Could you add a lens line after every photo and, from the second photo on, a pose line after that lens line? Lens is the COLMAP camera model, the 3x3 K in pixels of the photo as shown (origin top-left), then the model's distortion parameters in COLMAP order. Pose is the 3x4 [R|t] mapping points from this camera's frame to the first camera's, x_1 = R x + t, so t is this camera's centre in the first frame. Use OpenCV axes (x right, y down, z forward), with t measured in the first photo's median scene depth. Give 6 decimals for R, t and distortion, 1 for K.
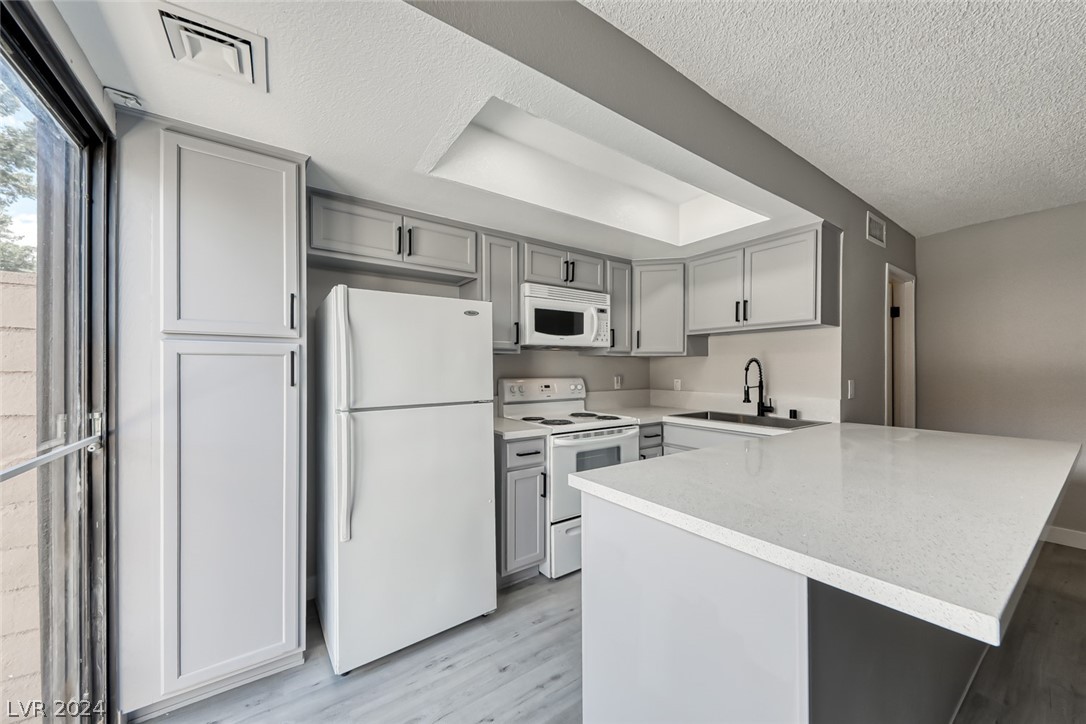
lens RADIAL K [[387.3, 0, 540.7], [0, 387.3, 367.7], [0, 0, 1]] dist [0.001133, -0.000093]
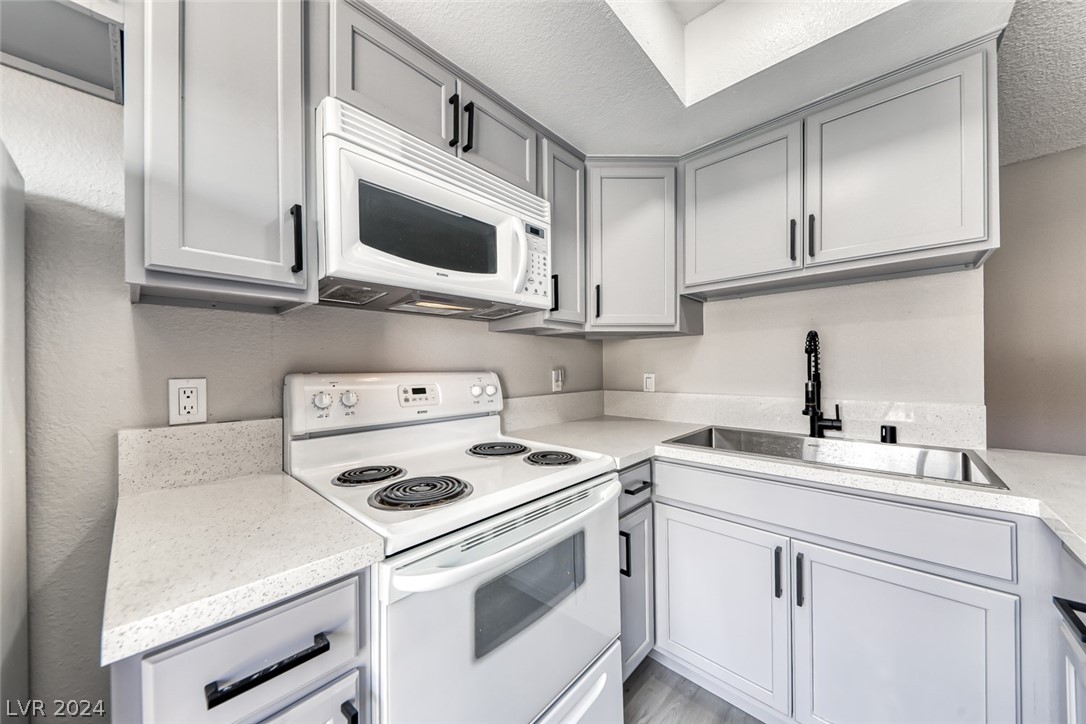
lens RADIAL K [[372.9, 0, 542.8], [0, 372.9, 366.4], [0, 0, 1]] dist [0.000796, -0.000222]
pose [[0.976932, -0.006425, 0.213453, 0.069425], [0.007174, 0.999971, -0.002736, 0.022644], [-0.213430, 0.004204, 0.976949, 0.559091]]
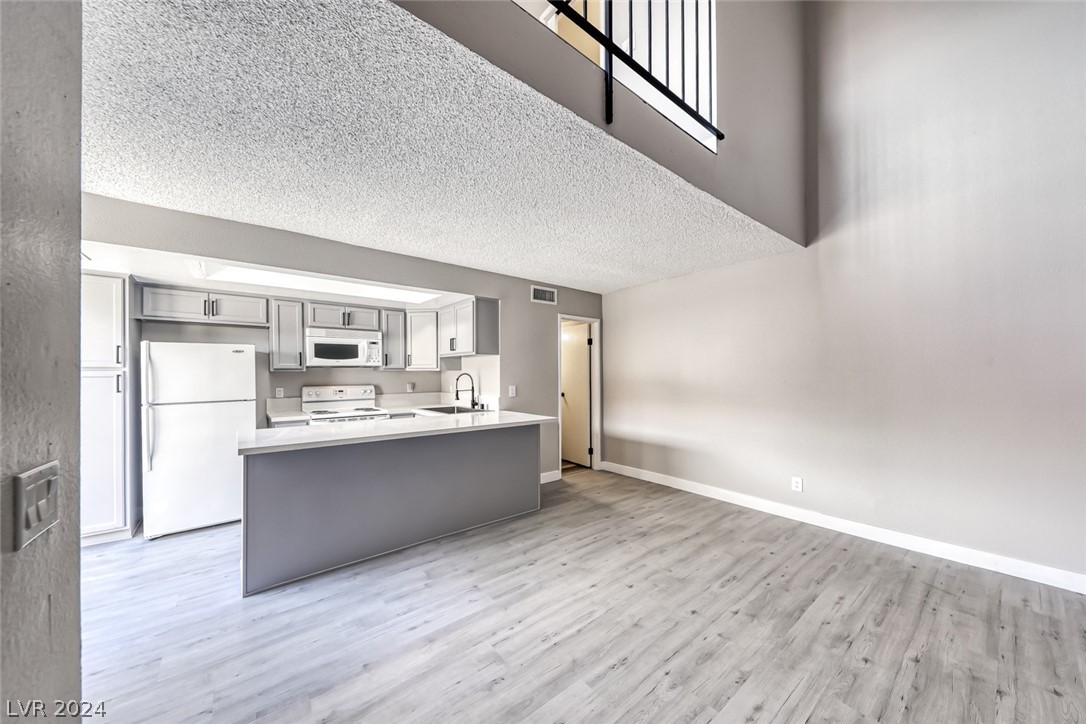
lens RADIAL K [[375.8, 0, 543.7], [0, 375.8, 371.8], [0, 0, 1]] dist [0.009613, -0.000135]
pose [[0.996765, -0.003701, 0.080290, 0.737895], [0.003753, 0.999993, -0.000492, -0.026264], [-0.080288, 0.000792, 0.996771, -0.595581]]
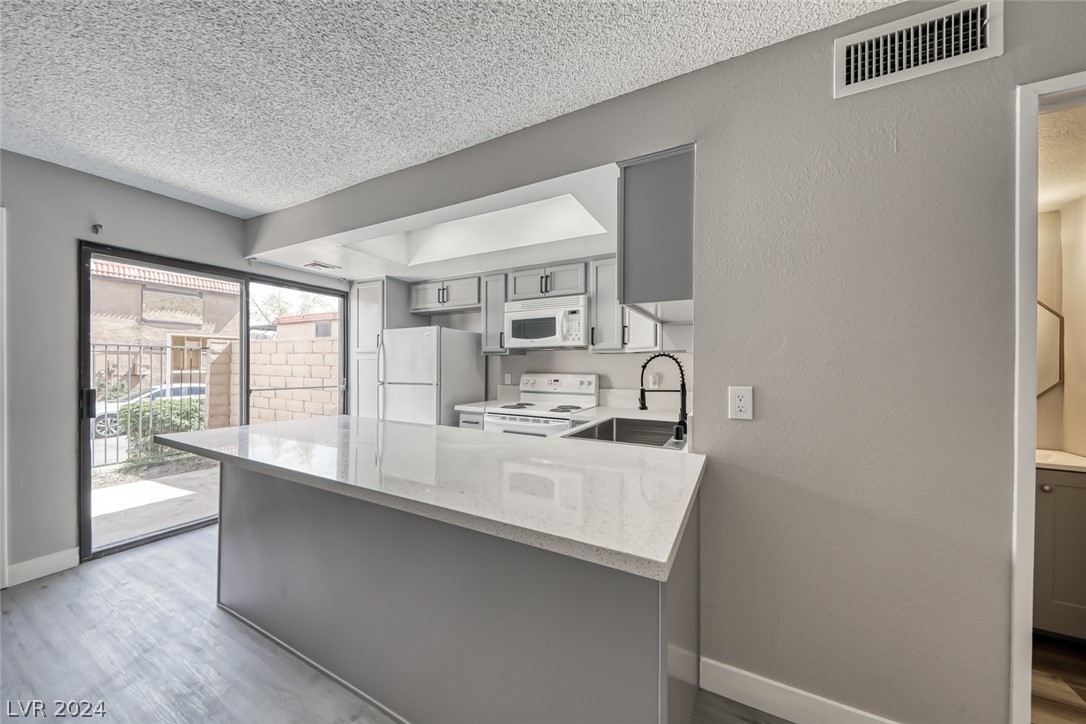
lens RADIAL K [[368.5, 0, 545.7], [0, 368.5, 368.1], [0, 0, 1]] dist [0.001234, 0.000089]
pose [[0.468570, 0.007467, -0.883395, 1.048291], [-0.002898, 0.999972, 0.006916, 0.001787], [0.883422, -0.000680, 0.468578, 0.458651]]
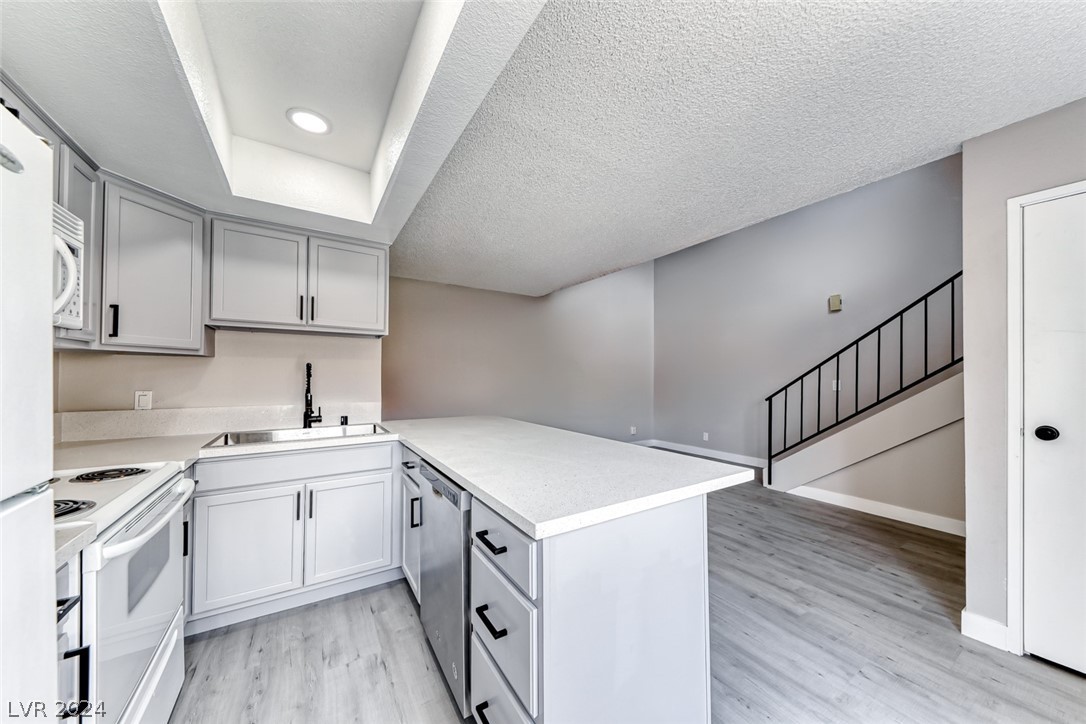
lens RADIAL K [[369.8, 0, 536.9], [0, 369.8, 373.6], [0, 0, 1]] dist [0.000734, -0.000050]
pose [[0.052064, 0.008300, 0.998609, -0.261736], [-0.005283, 0.999954, -0.008036, 0.003311], [-0.998630, -0.004857, 0.052106, 0.423884]]
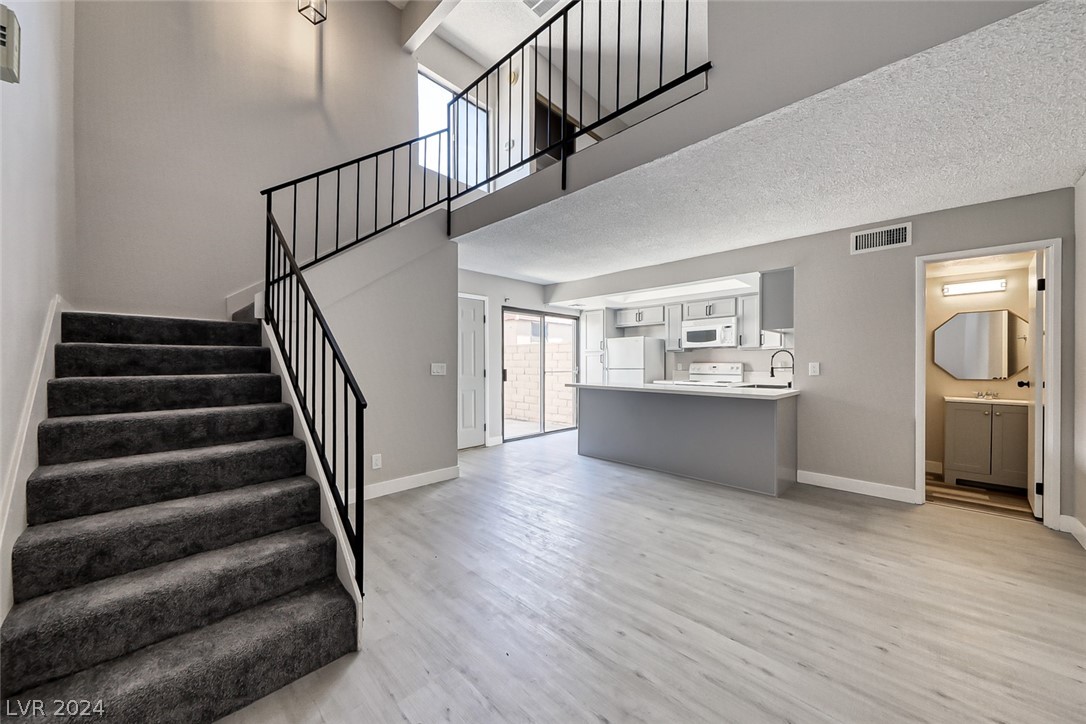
lens RADIAL K [[387.3, 0, 540.7], [0, 387.3, 367.7], [0, 0, 1]] dist [0.001133, -0.000093]
pose [[0.191766, 0.009887, -0.981391, 1.862188], [0.003231, 0.999937, 0.010705, 0.028631], [0.981435, -0.005223, 0.191722, -0.258001]]
